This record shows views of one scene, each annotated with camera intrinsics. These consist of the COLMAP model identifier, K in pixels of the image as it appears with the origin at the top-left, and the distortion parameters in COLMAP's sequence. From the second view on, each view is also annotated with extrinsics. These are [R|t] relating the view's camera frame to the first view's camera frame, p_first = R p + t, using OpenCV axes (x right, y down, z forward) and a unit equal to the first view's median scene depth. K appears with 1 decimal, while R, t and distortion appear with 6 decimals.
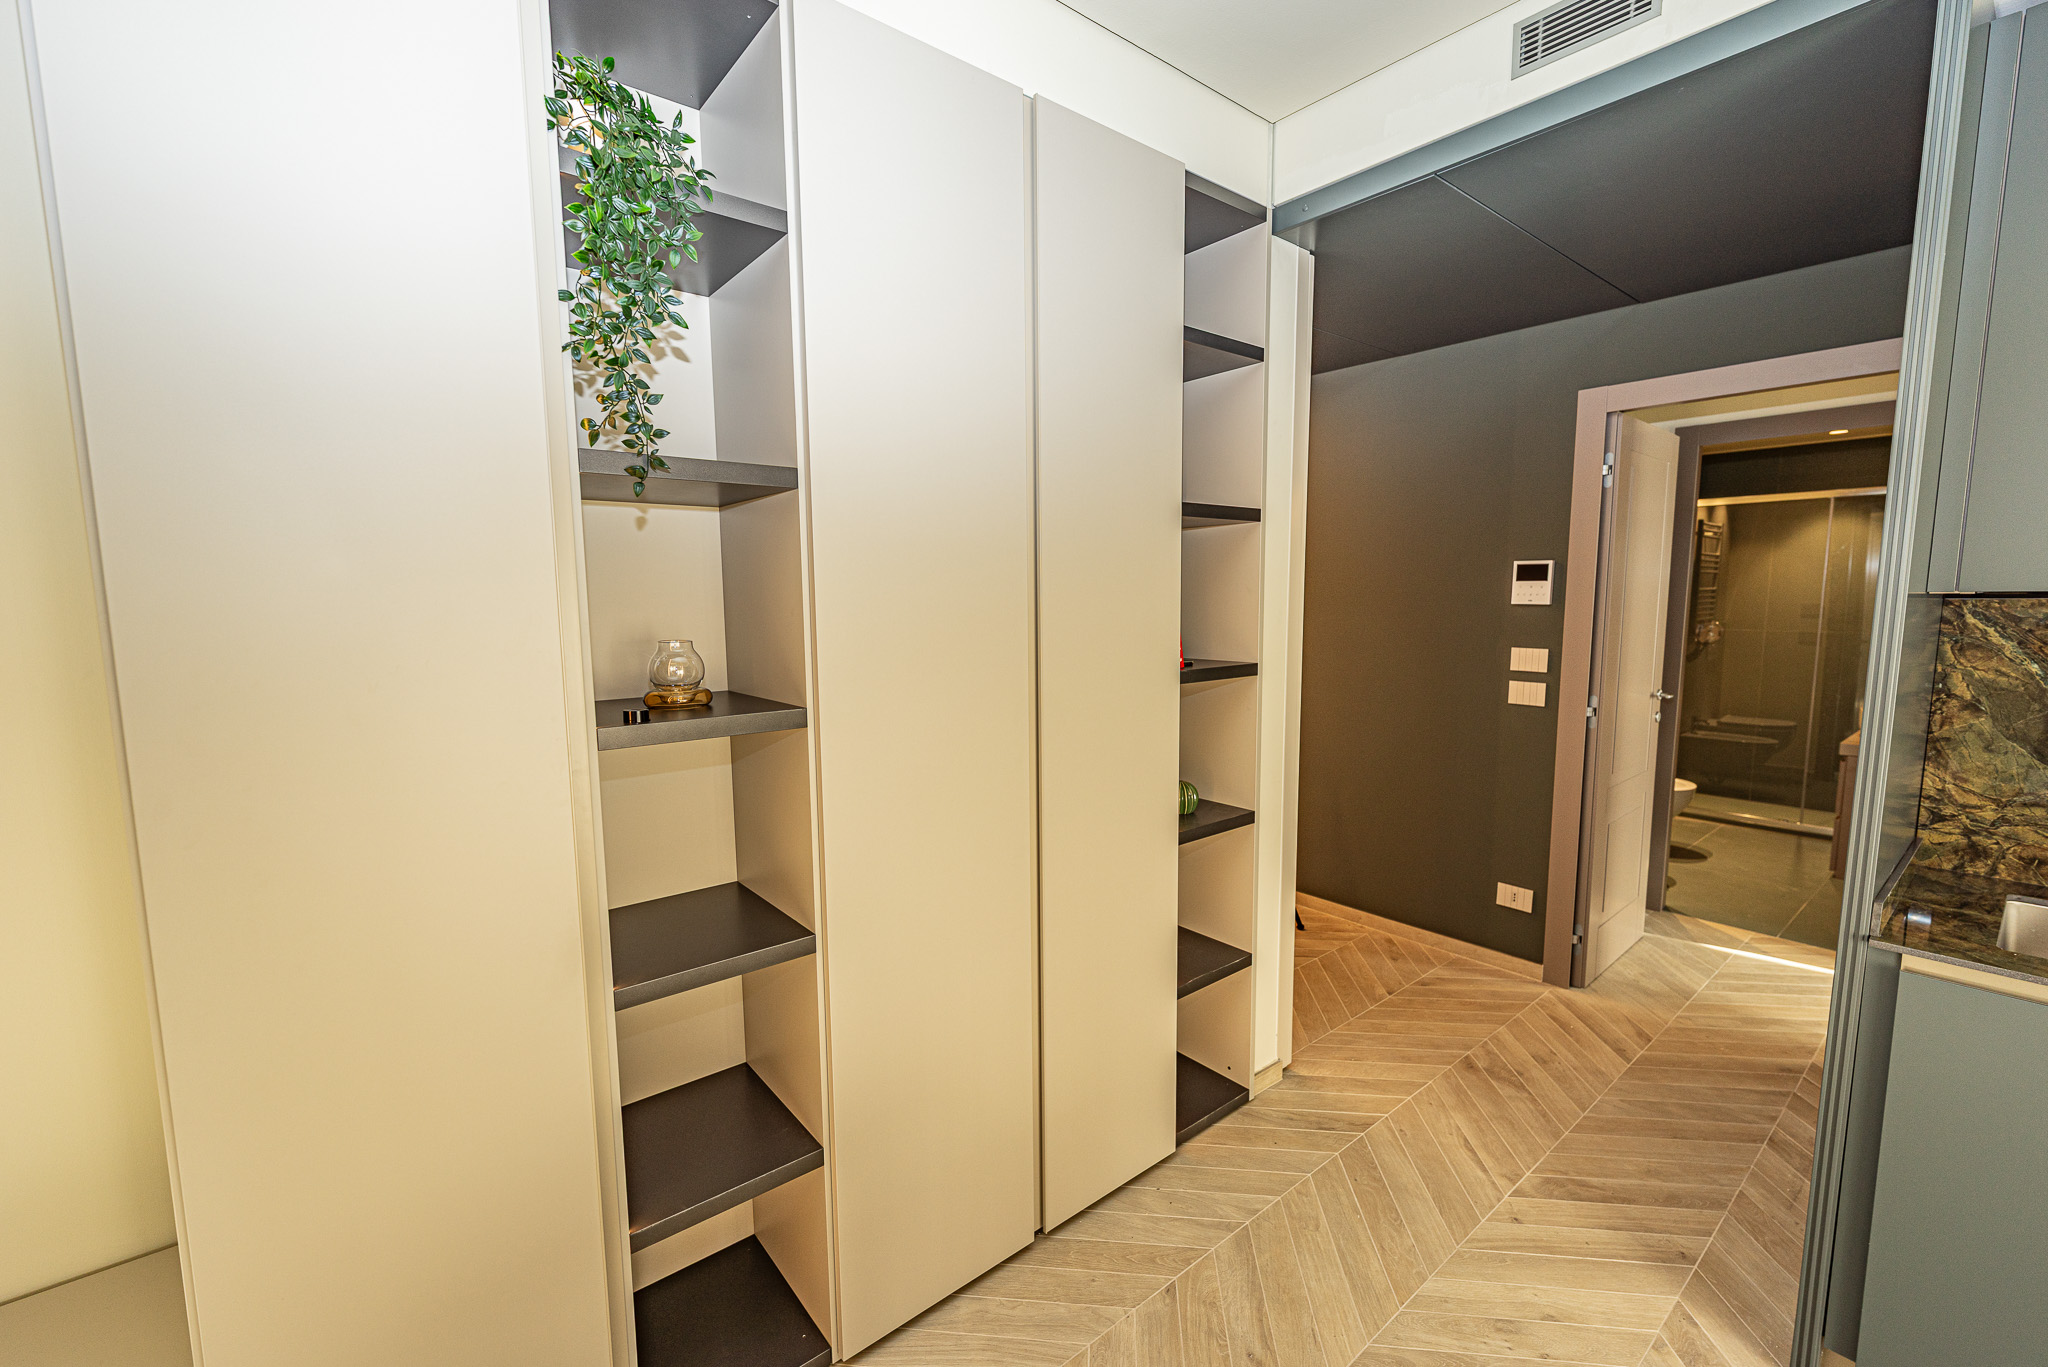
lens RADIAL K [[855.4, 0, 1015.0], [0, 855.4, 690.3], [0, 0, 1]] dist [0.000179, 0.000346]
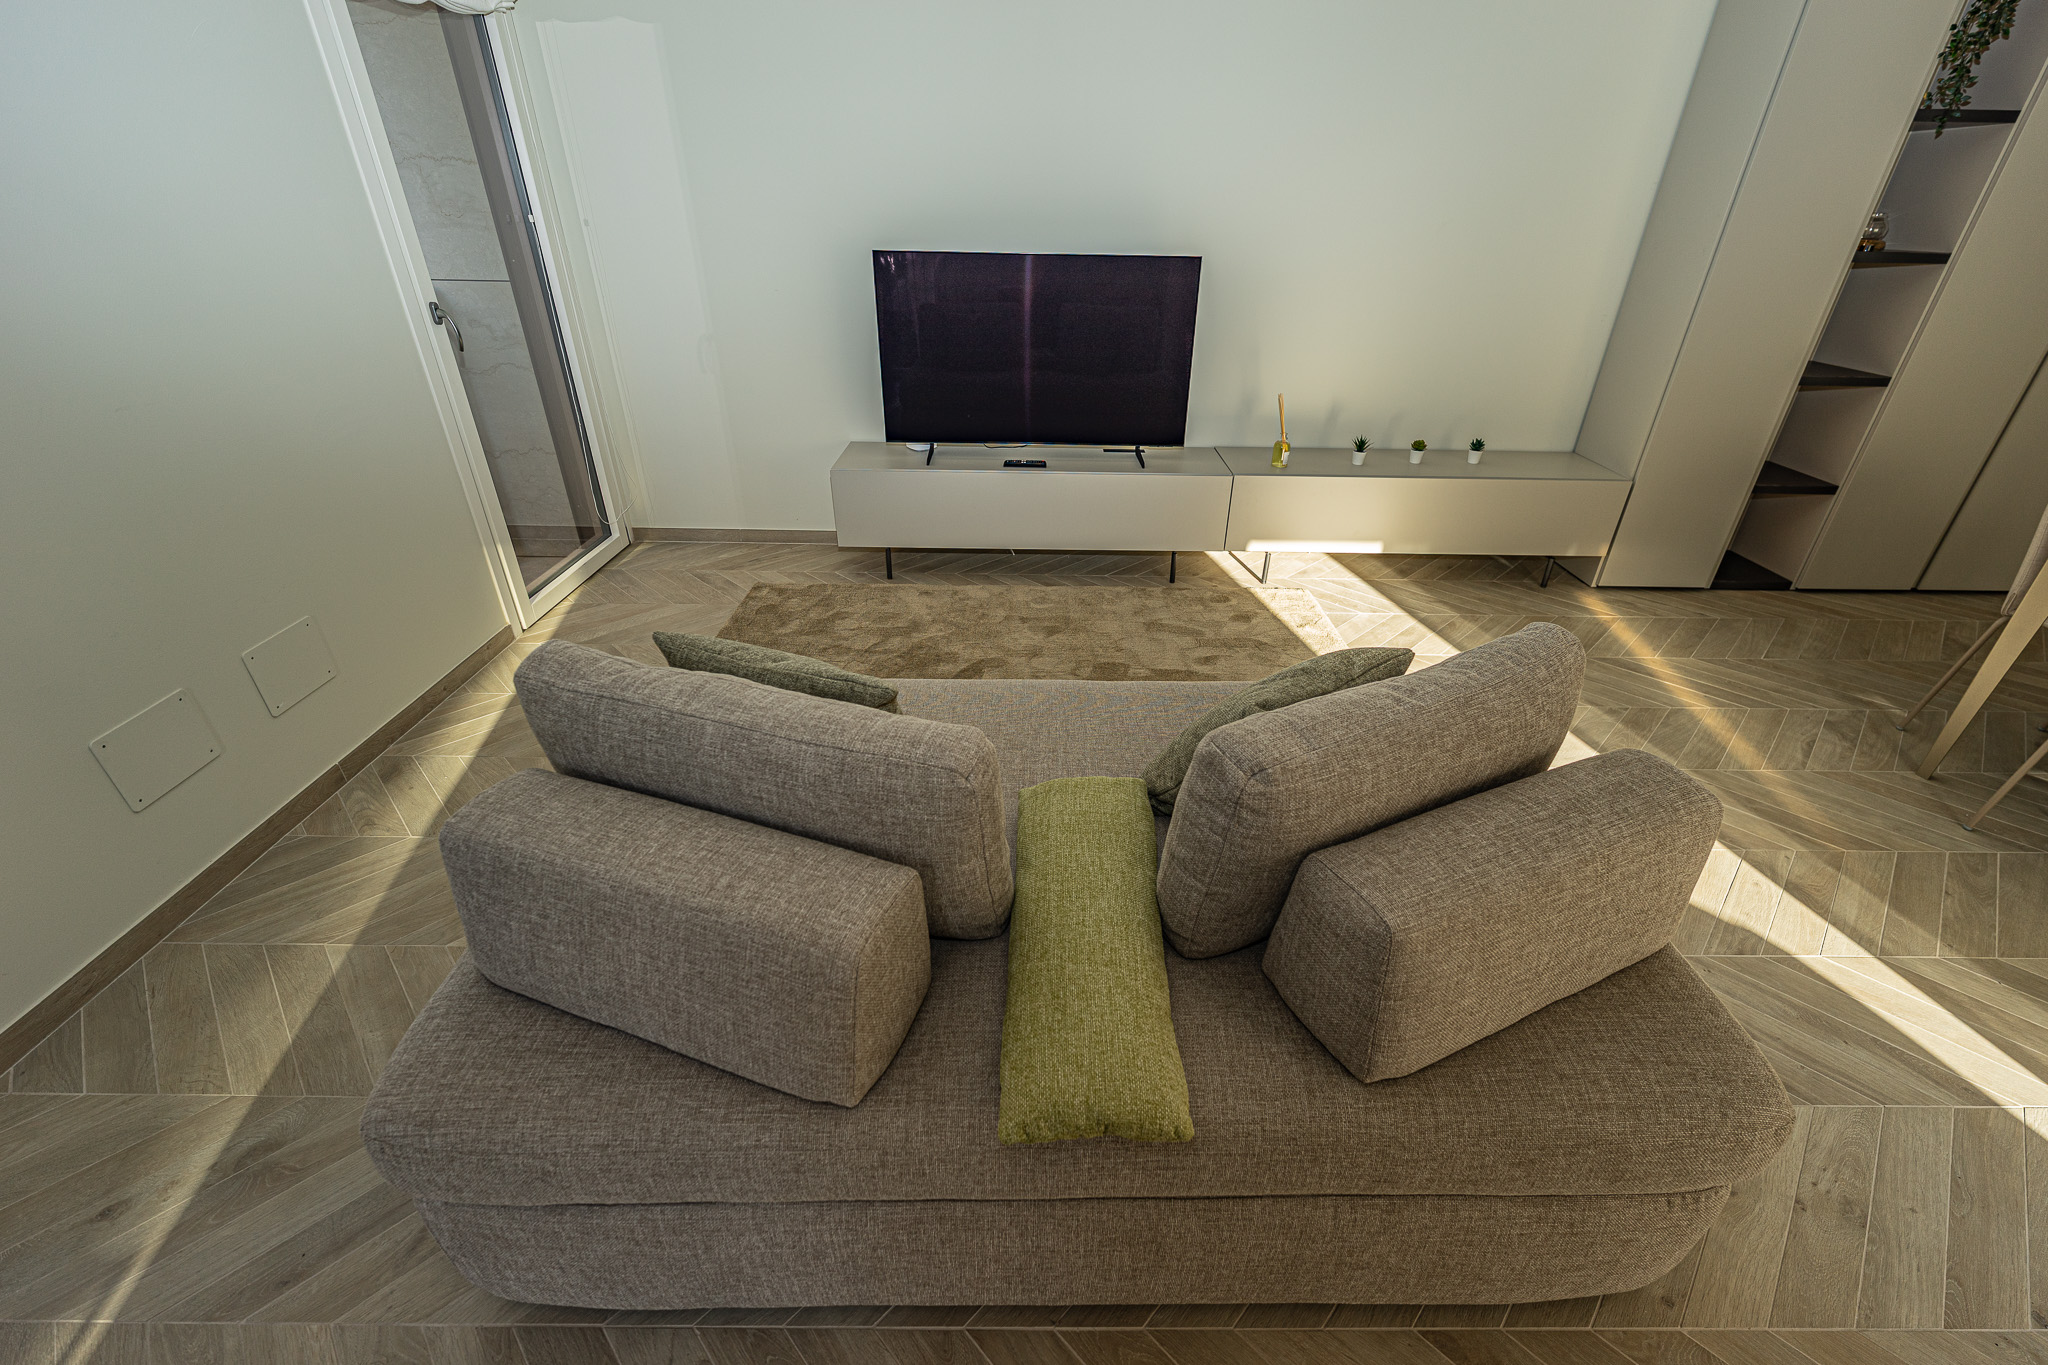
lens RADIAL K [[855.4, 0, 1041.5], [0, 855.4, 690.6], [0, 0, 1]] dist [0.000179, 0.000346]
pose [[0.781446, 0.326523, -0.531719, -0.274531], [-0.092426, 0.903323, 0.418886, 0.161255], [0.617090, -0.278192, 0.736077, -1.098458]]
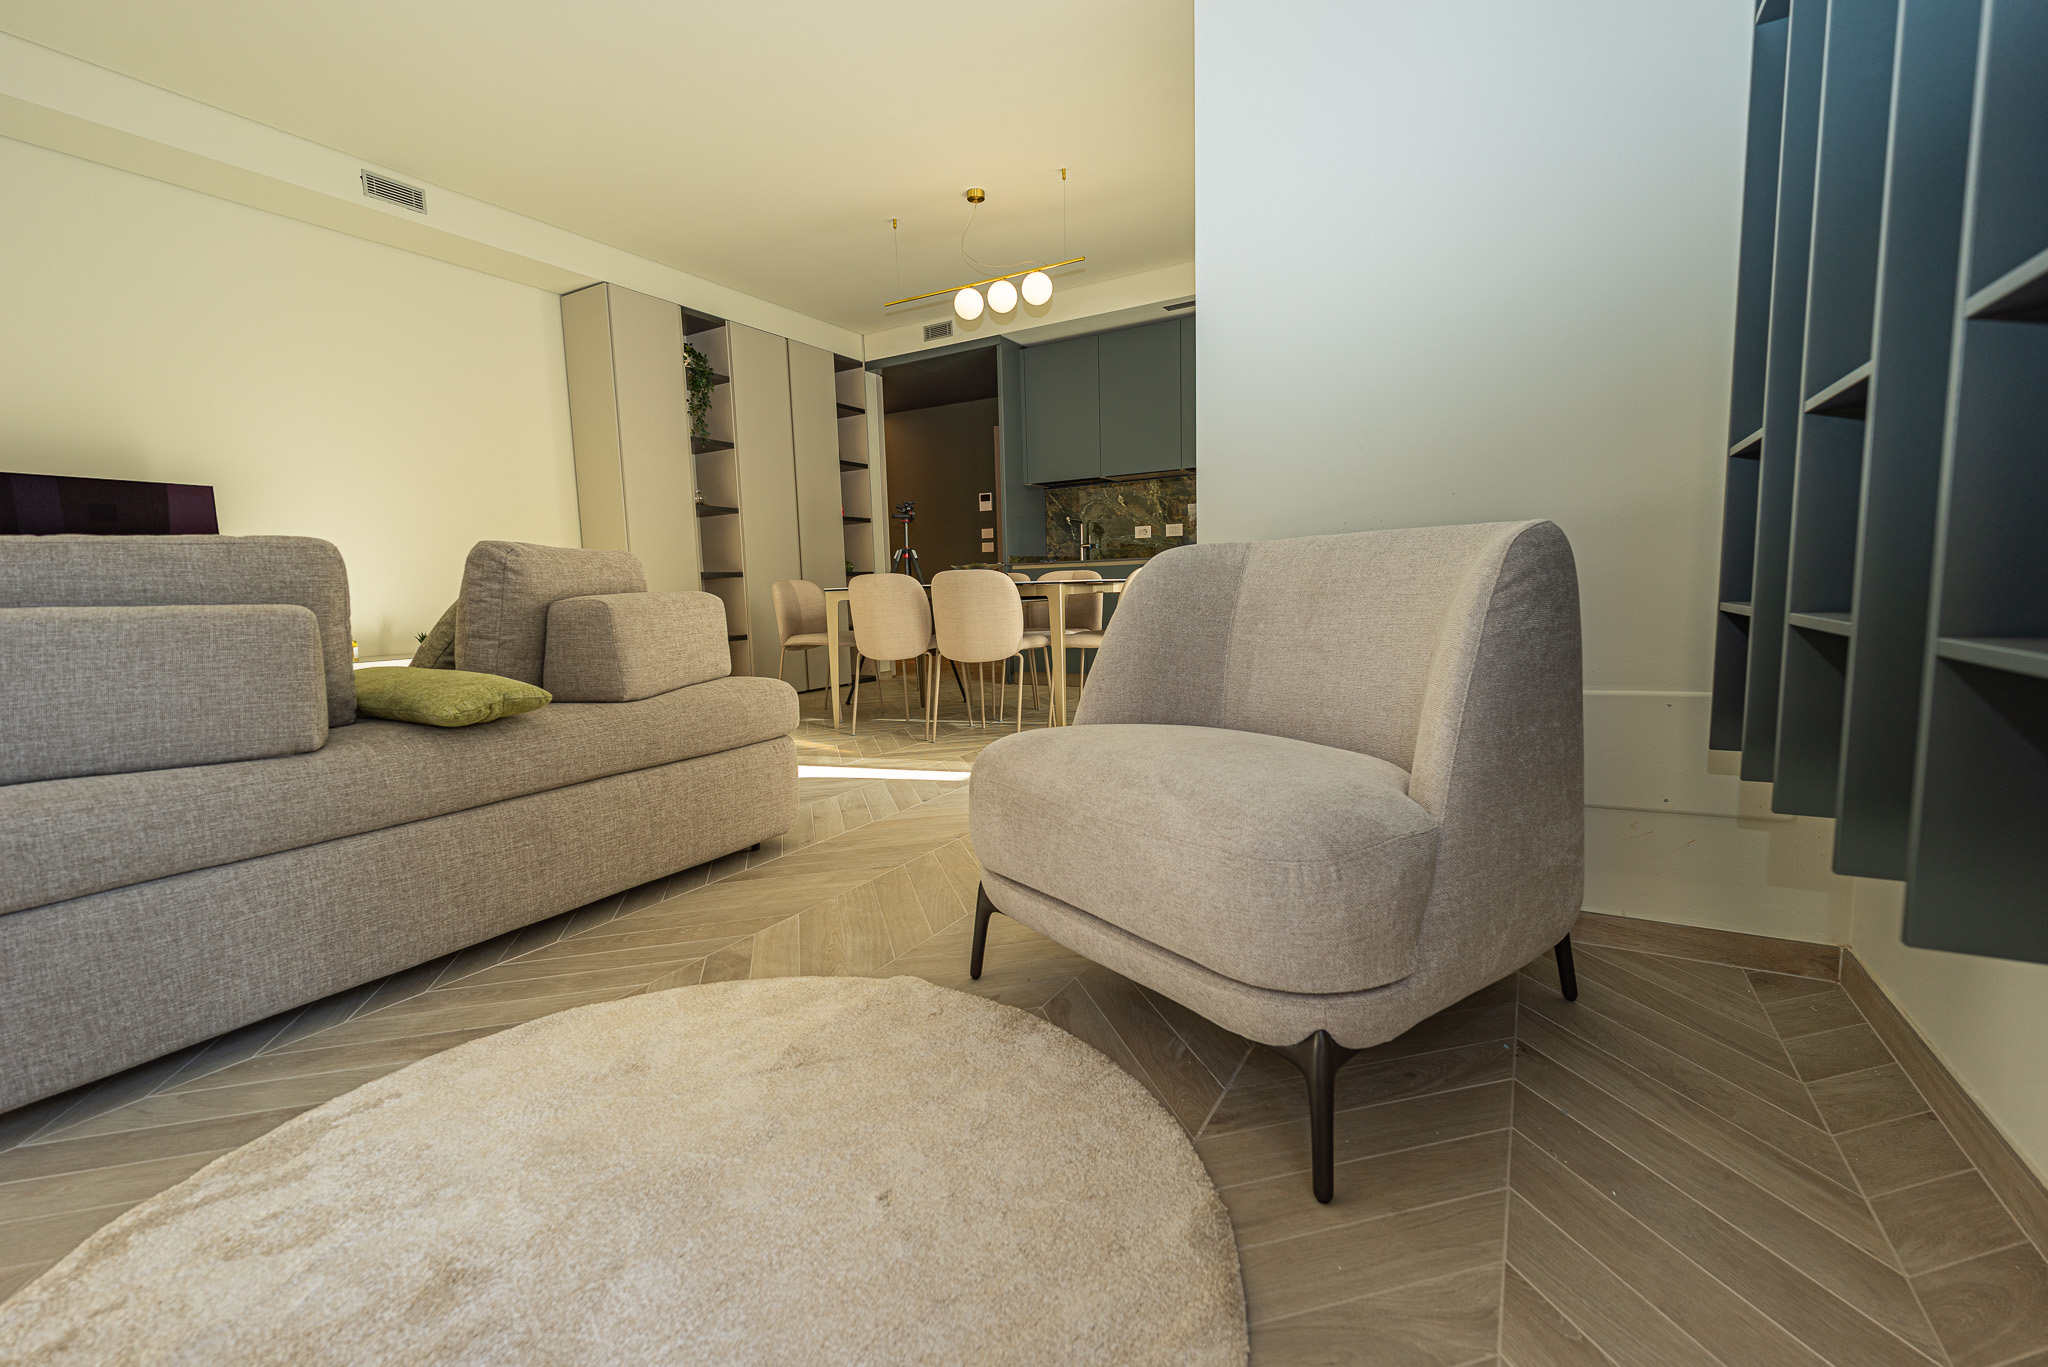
lens RADIAL K [[855.4, 0, 1013.3], [0, 855.4, 692.8], [0, 0, 1]] dist [0.000179, 0.000346]
pose [[0.936353, -0.061937, 0.345553, -0.248760], [0.059507, 0.998072, 0.017645, 0.443468], [-0.345980, 0.004041, 0.938233, -1.554001]]
